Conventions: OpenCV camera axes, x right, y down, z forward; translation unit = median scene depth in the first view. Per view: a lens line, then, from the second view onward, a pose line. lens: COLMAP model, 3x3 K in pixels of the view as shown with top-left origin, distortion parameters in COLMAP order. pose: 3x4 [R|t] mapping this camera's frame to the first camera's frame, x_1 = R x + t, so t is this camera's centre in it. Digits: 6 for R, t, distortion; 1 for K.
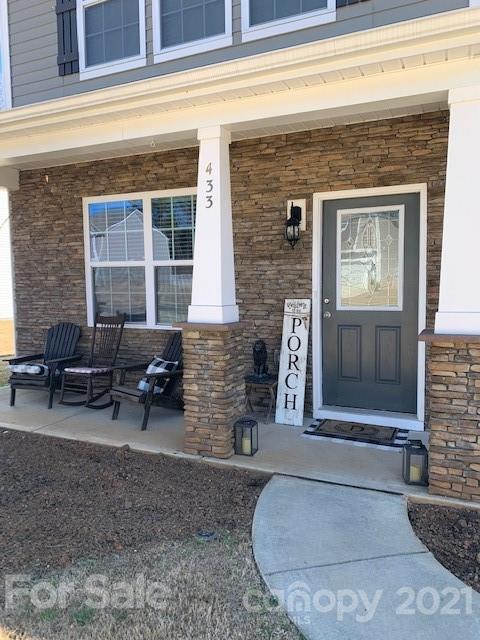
lens RADIAL K [[488.8, 0, 240.9], [0, 488.8, 318.5], [0, 0, 1]] dist [0.000924, 0.001793]
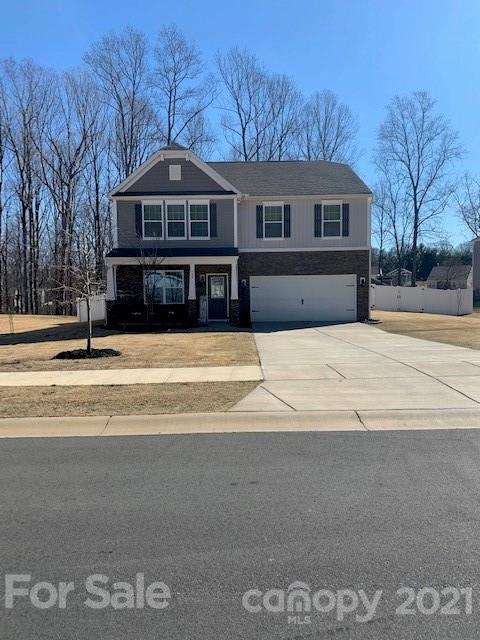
lens RADIAL K [[488.8, 0, 239.5], [0, 488.8, 320.4], [0, 0, 1]] dist [0.000924, 0.001793]
pose [[0.891645, -0.022159, 0.452193, -1.825902], [0.042126, 0.998529, -0.034134, 0.398675], [-0.450771, 0.049485, 0.891267, -3.574036]]
